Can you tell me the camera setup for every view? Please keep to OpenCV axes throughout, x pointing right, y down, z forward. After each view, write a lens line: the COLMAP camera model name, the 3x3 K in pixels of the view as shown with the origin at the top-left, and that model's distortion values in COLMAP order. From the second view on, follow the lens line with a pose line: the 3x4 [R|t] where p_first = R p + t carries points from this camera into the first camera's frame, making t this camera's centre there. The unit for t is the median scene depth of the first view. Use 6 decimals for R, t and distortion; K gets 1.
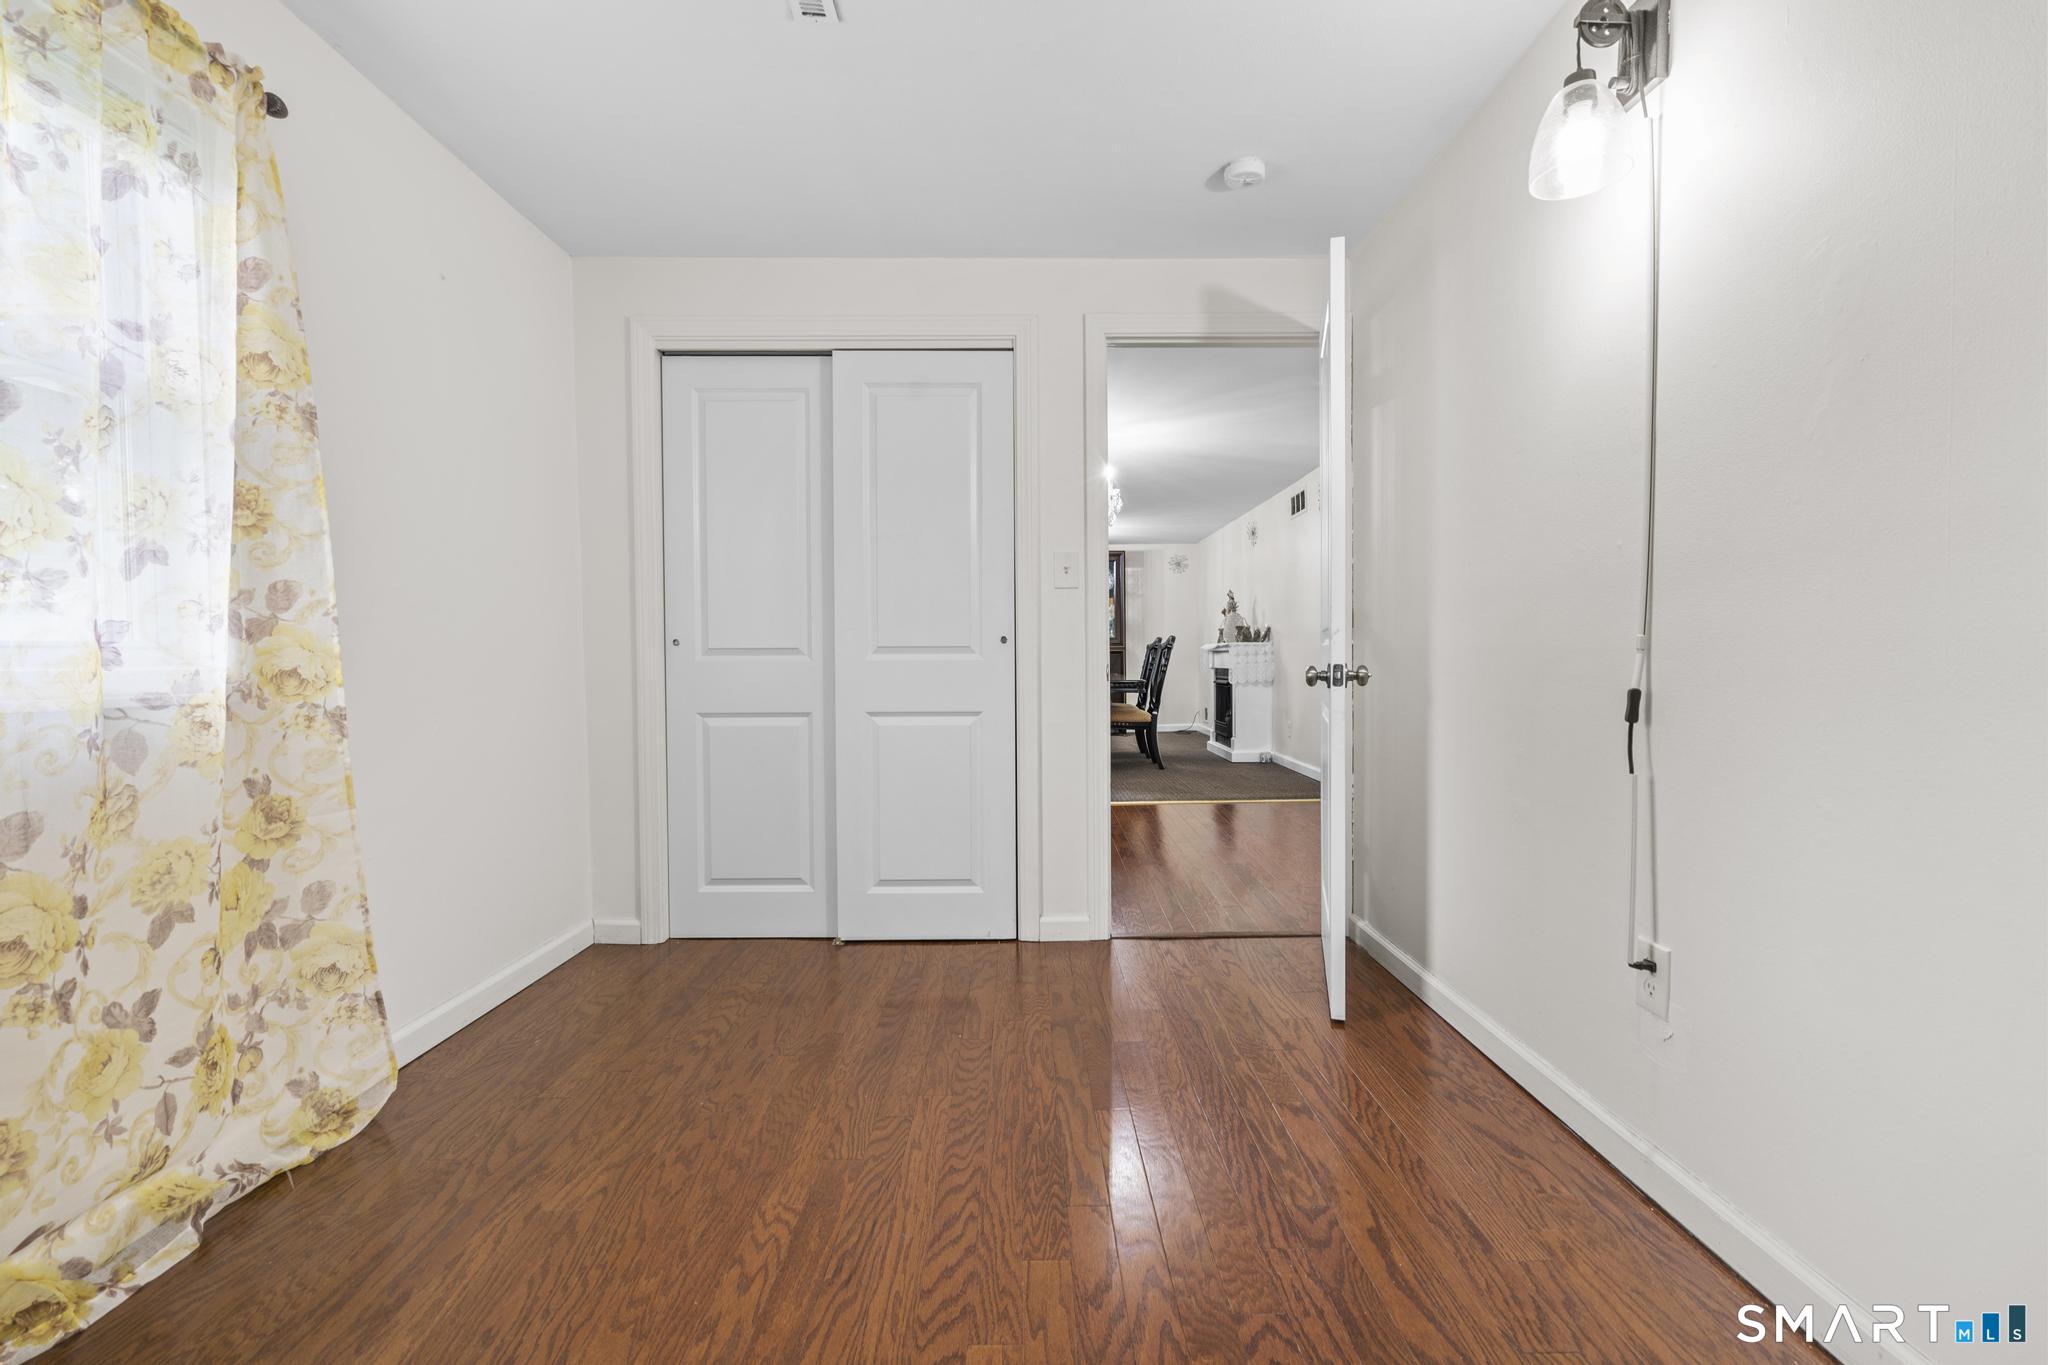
lens RADIAL K [[922.3, 0, 1035.5], [0, 922.3, 677.9], [0, 0, 1]] dist [-0.001595, 0.001106]
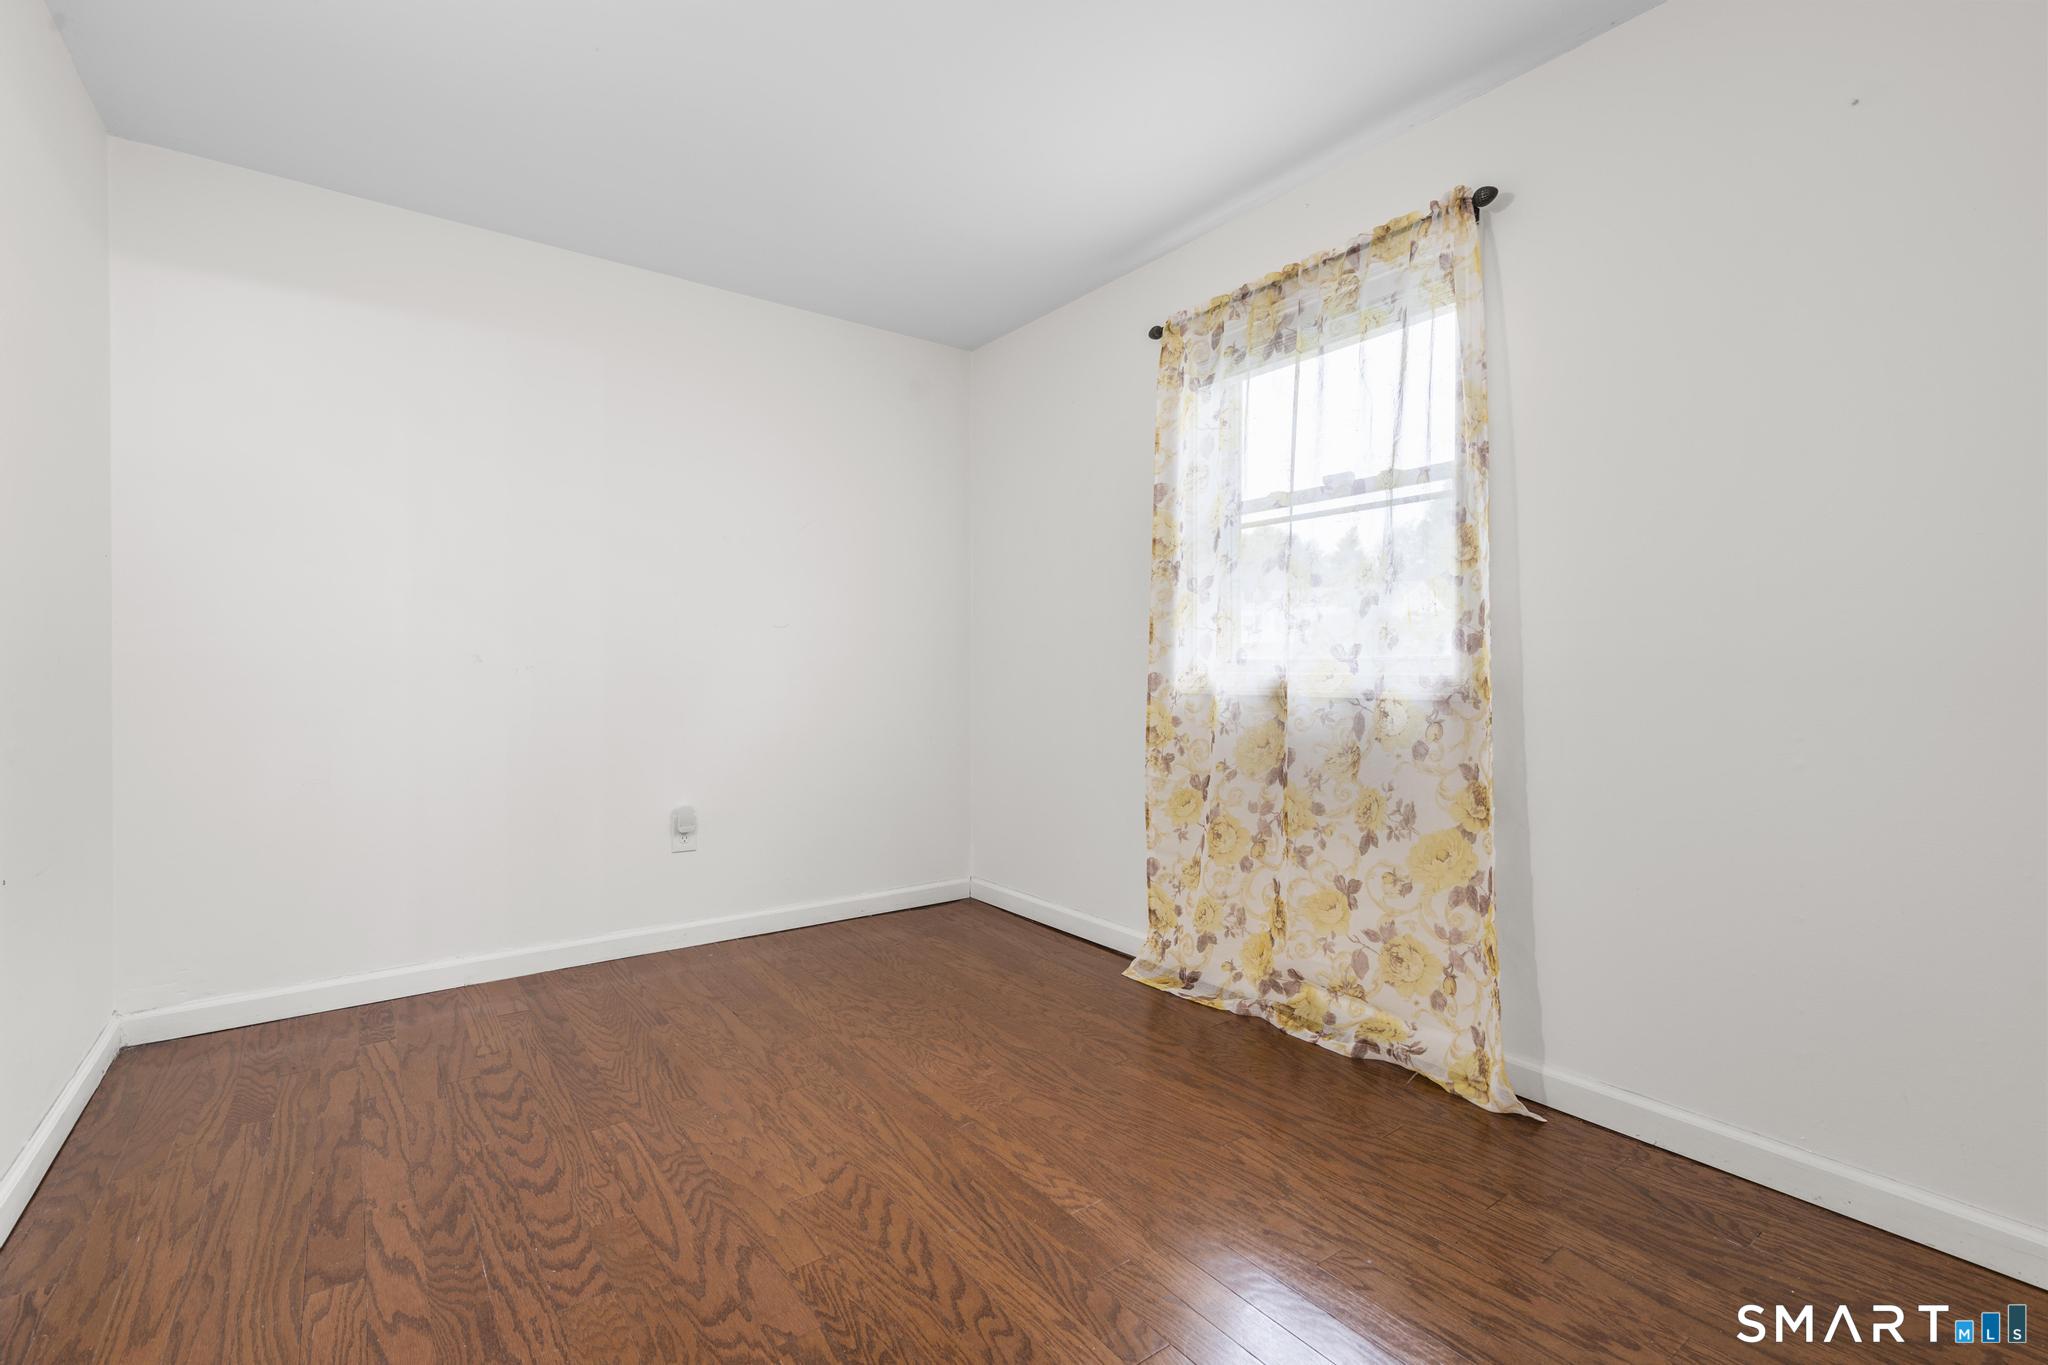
lens RADIAL K [[922.3, 0, 1035.5], [0, 922.3, 677.9], [0, 0, 1]] dist [-0.001595, 0.001106]
pose [[-0.808031, 0.012165, -0.589014, 0.380457], [-0.006670, 0.999534, 0.029793, -0.043905], [0.589102, 0.028002, -0.807573, 1.852240]]
